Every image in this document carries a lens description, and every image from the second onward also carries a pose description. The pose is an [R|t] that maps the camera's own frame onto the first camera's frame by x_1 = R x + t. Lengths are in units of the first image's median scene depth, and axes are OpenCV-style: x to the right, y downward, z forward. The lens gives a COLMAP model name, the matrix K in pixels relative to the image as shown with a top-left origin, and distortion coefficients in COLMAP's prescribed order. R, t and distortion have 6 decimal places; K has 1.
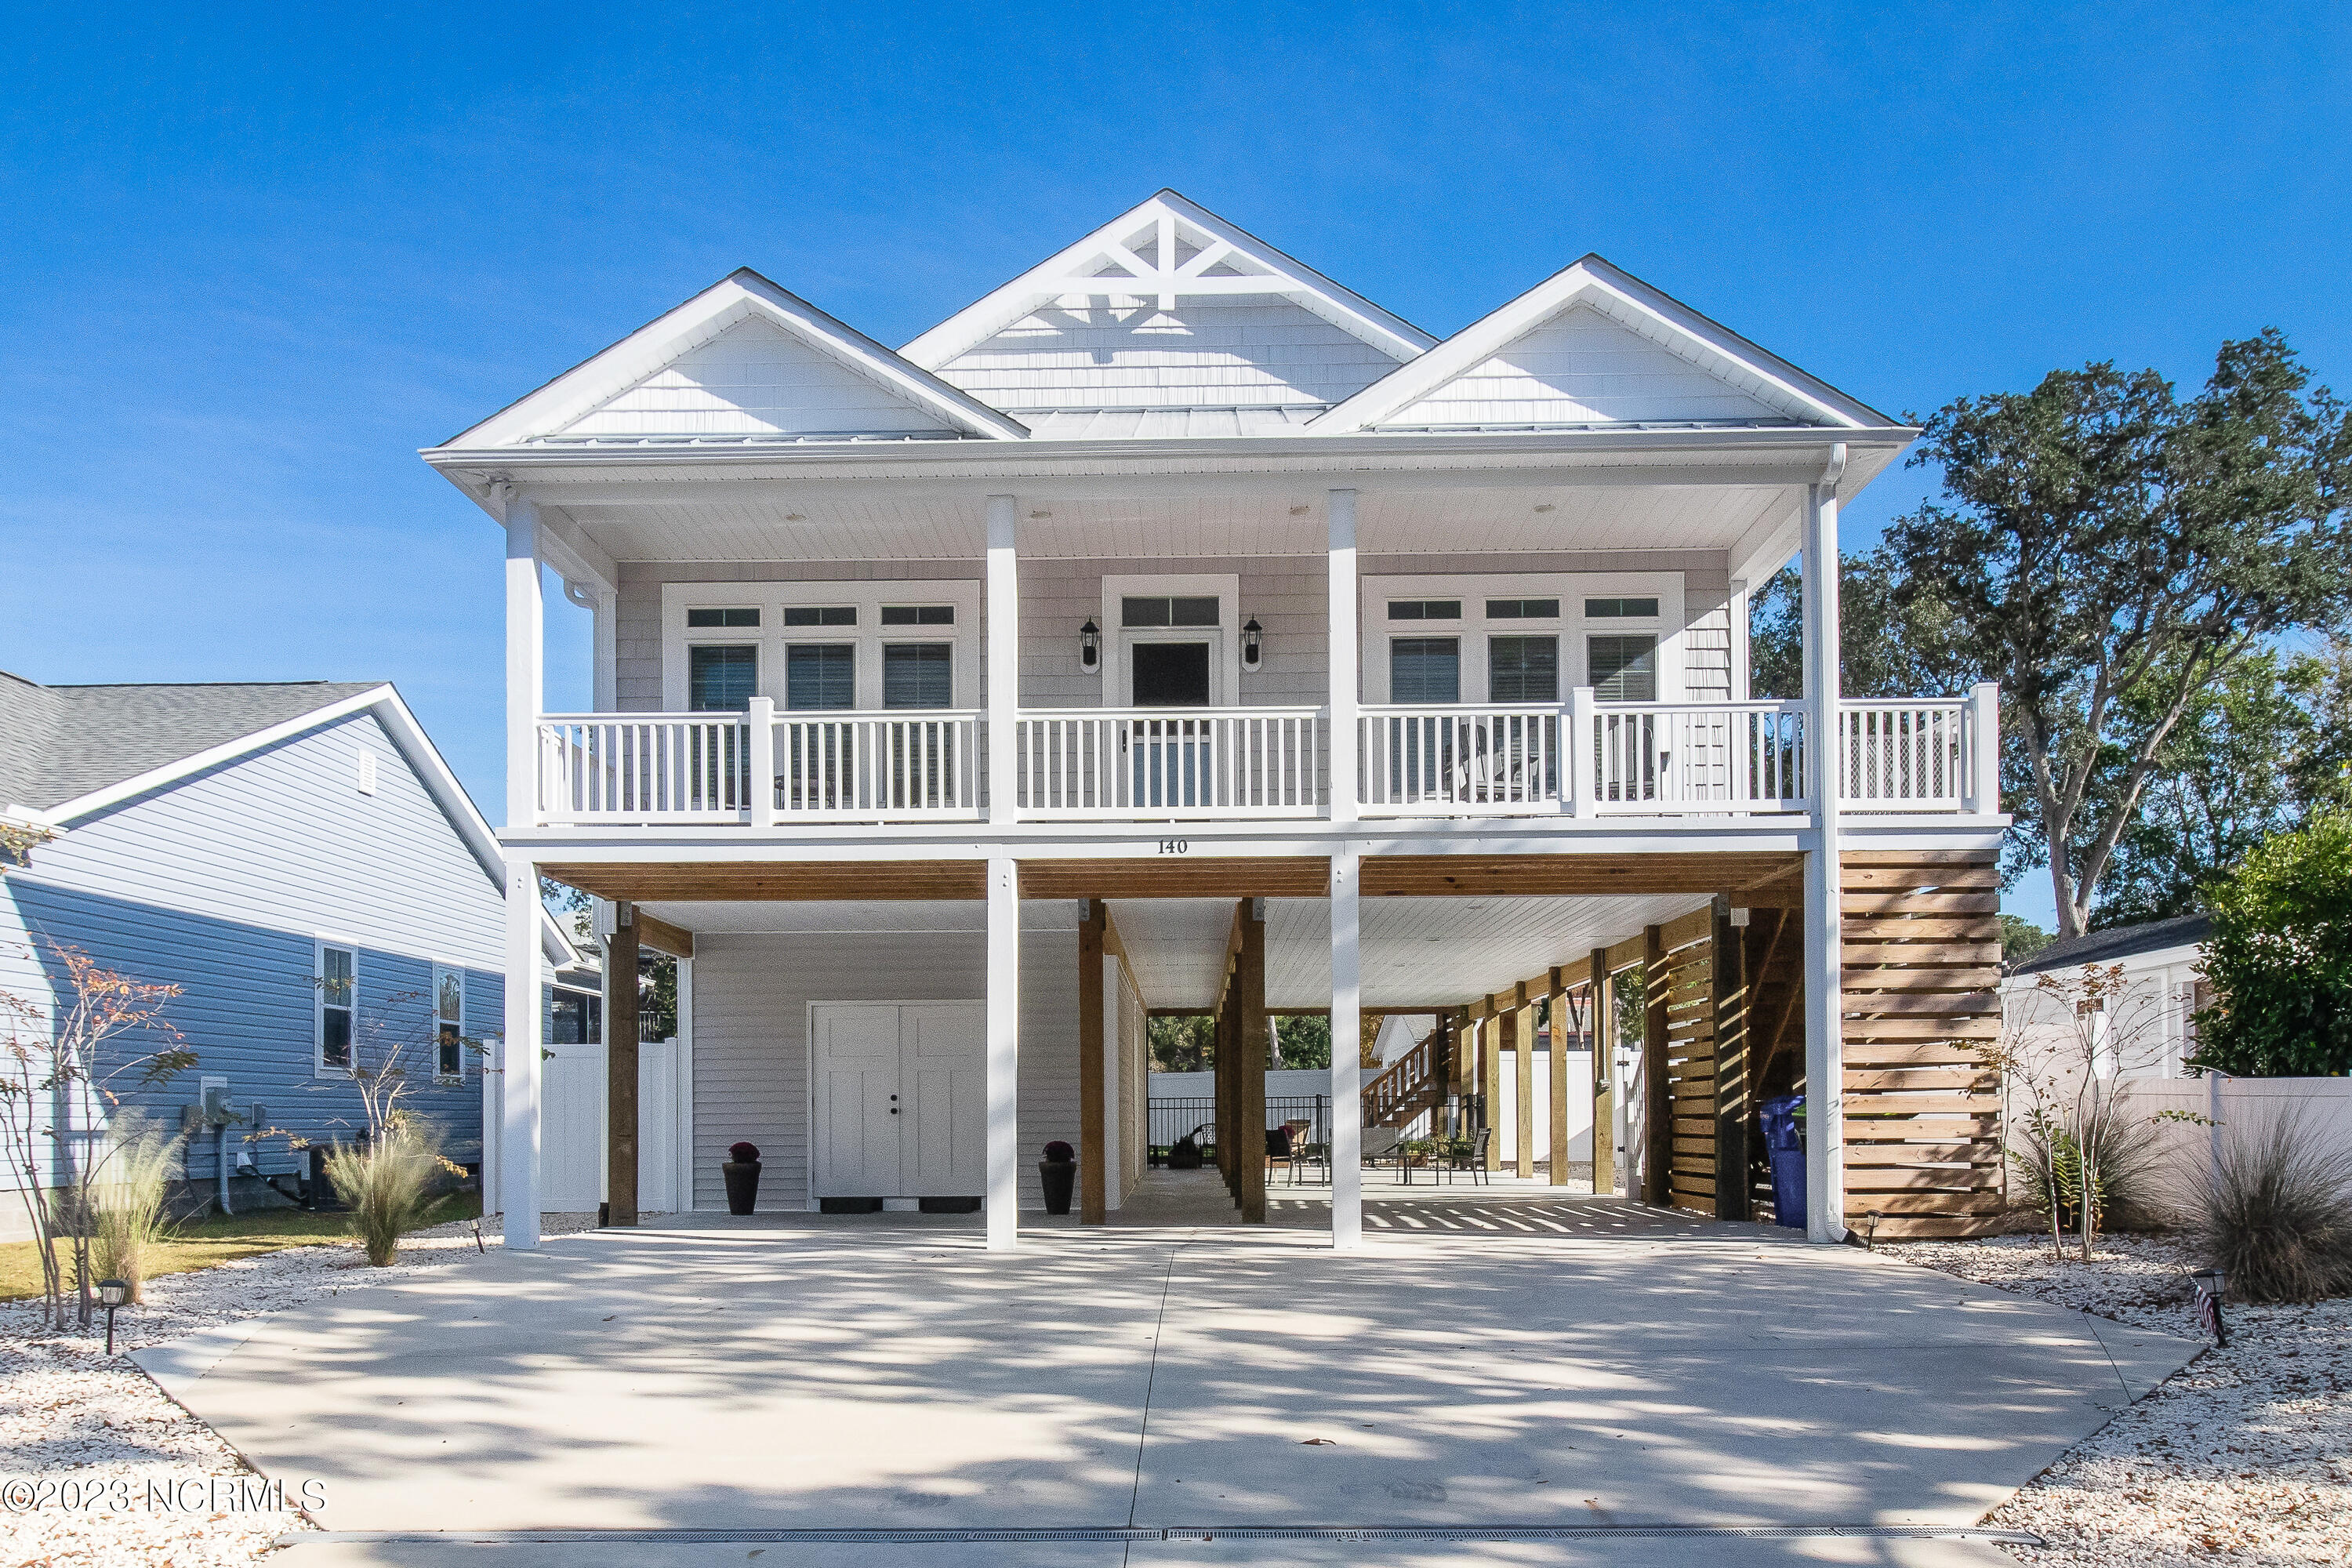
lens RADIAL K [[1122.3, 0, 1175.4], [0, 1122.3, 736.8], [0, 0, 1]] dist [-0.001513, -0.000437]
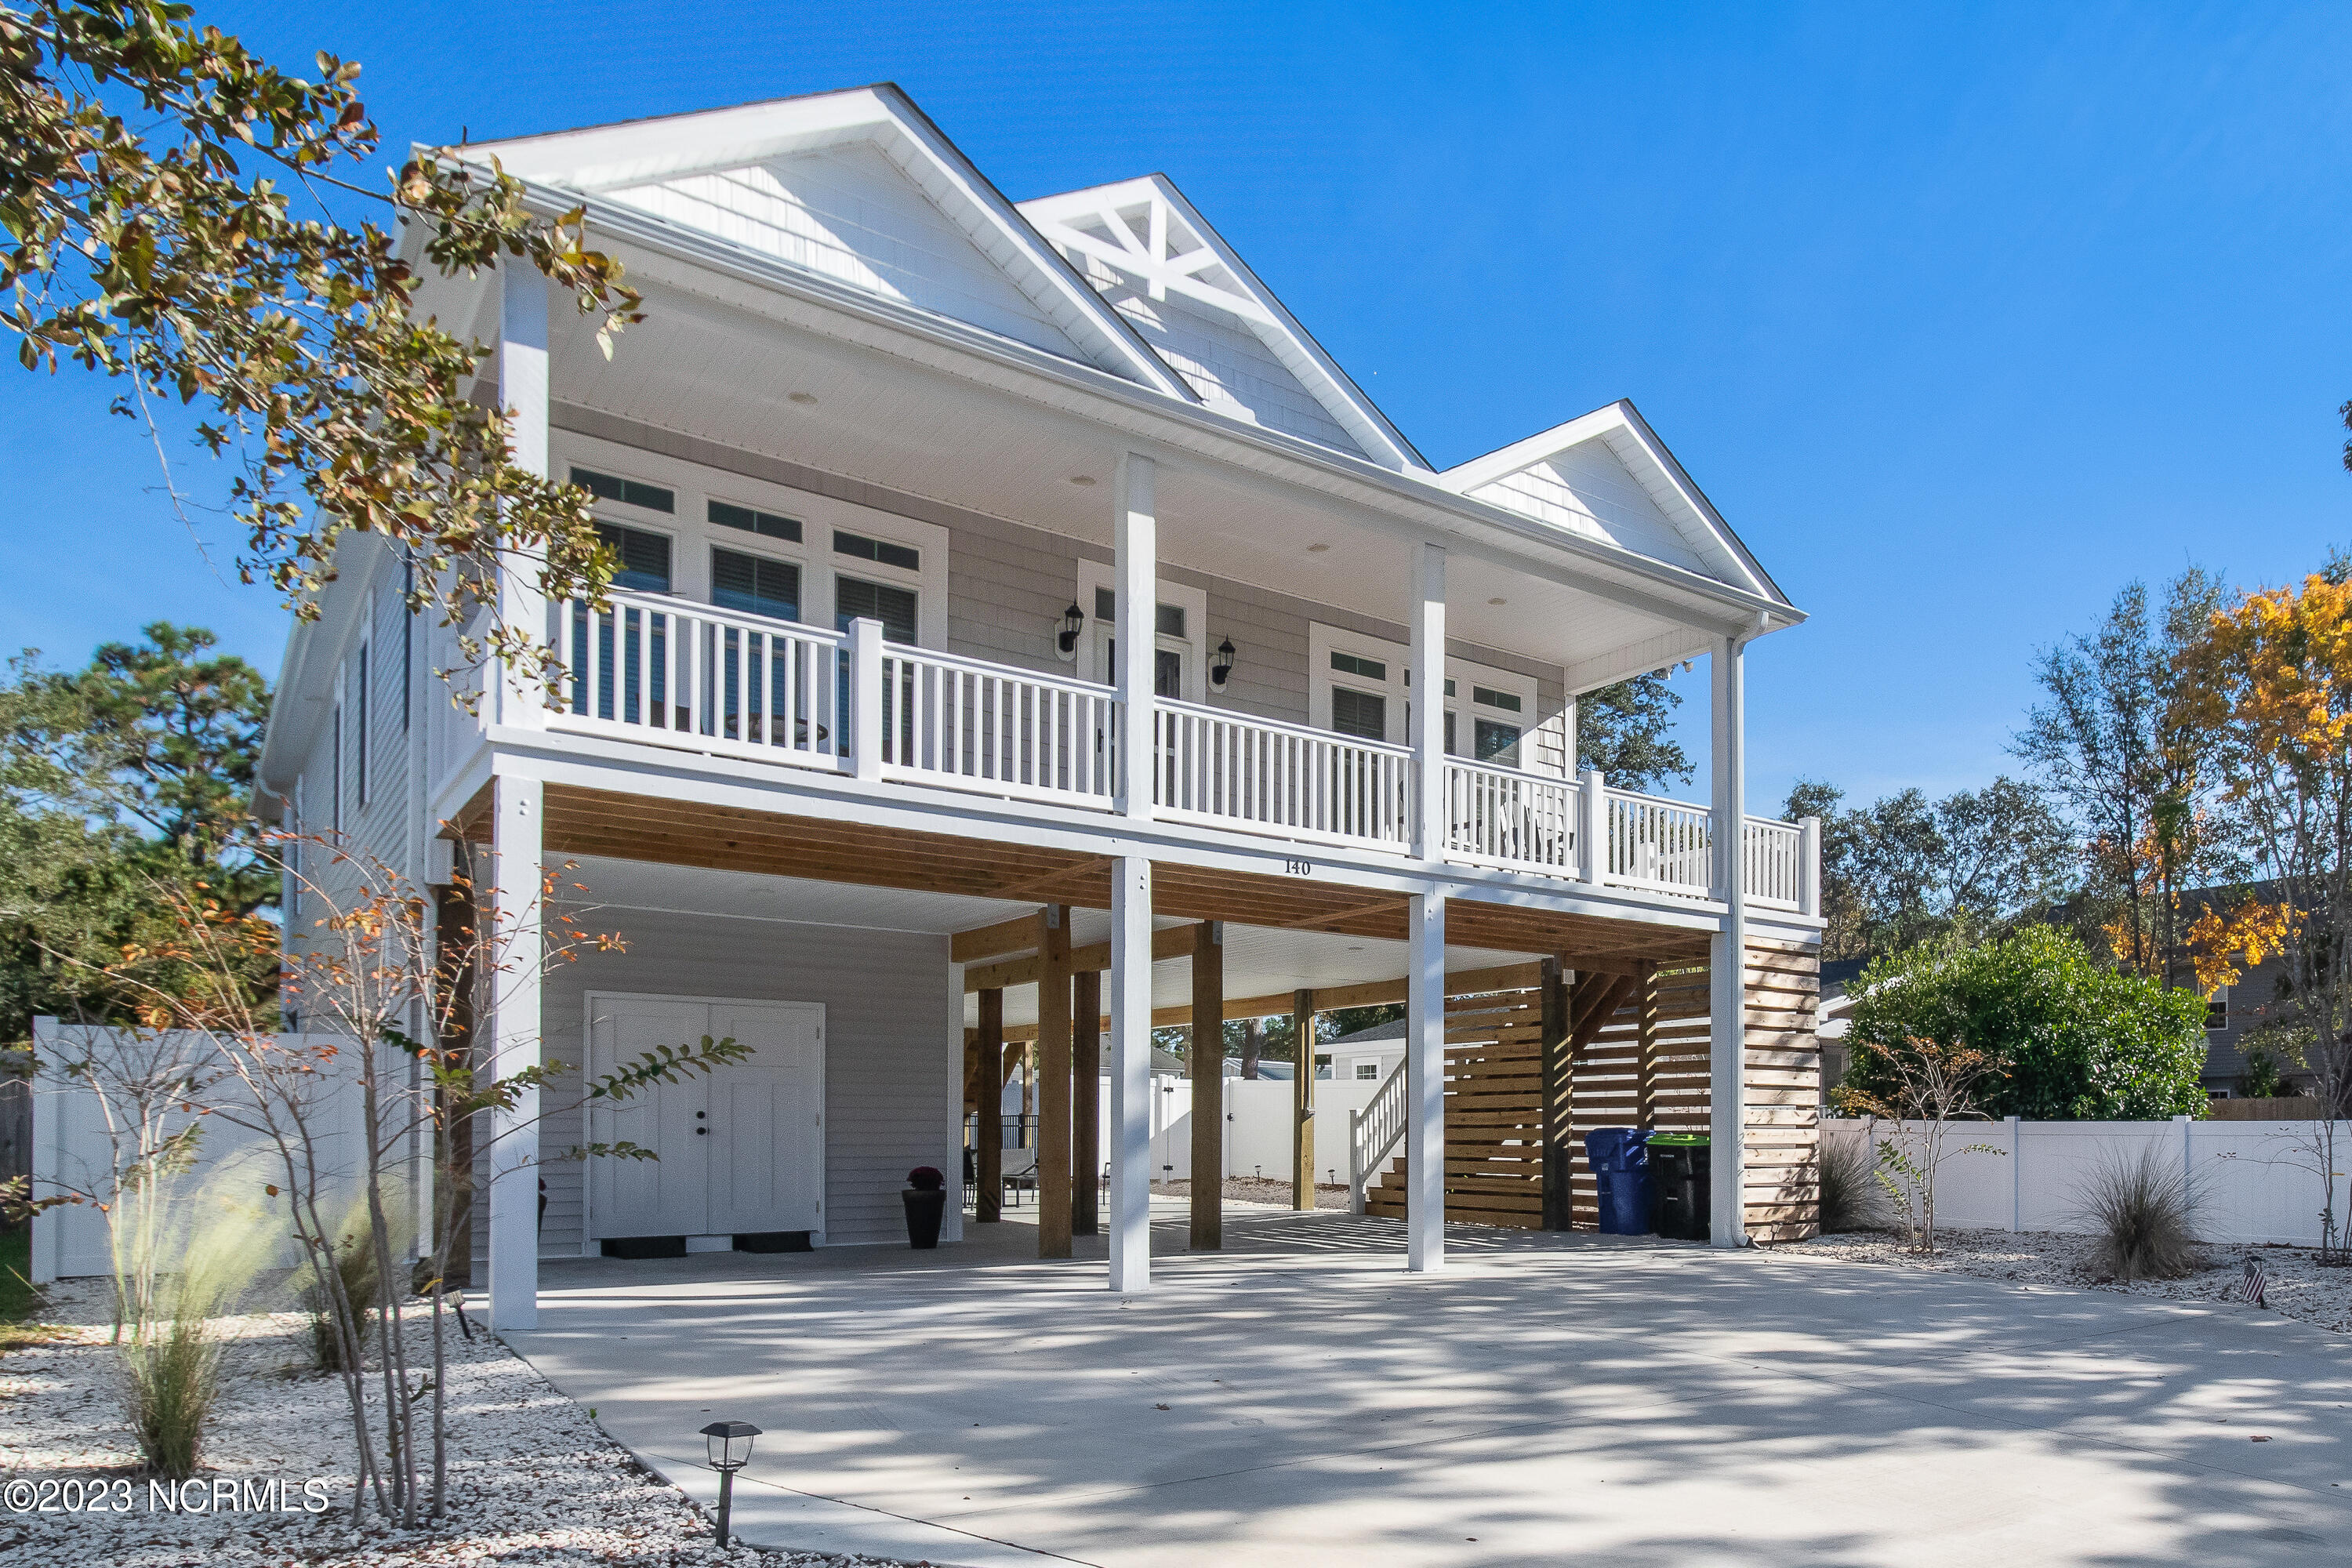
lens RADIAL K [[1108.1, 0, 1176.5], [0, 1108.1, 775.5], [0, 0, 1]] dist [0.003629, -0.014068]
pose [[0.872986, 0.156688, 0.461893, -0.522072], [-0.163427, 0.986221, -0.025675, 0.058336], [-0.459551, -0.053072, 0.886564, 0.192674]]
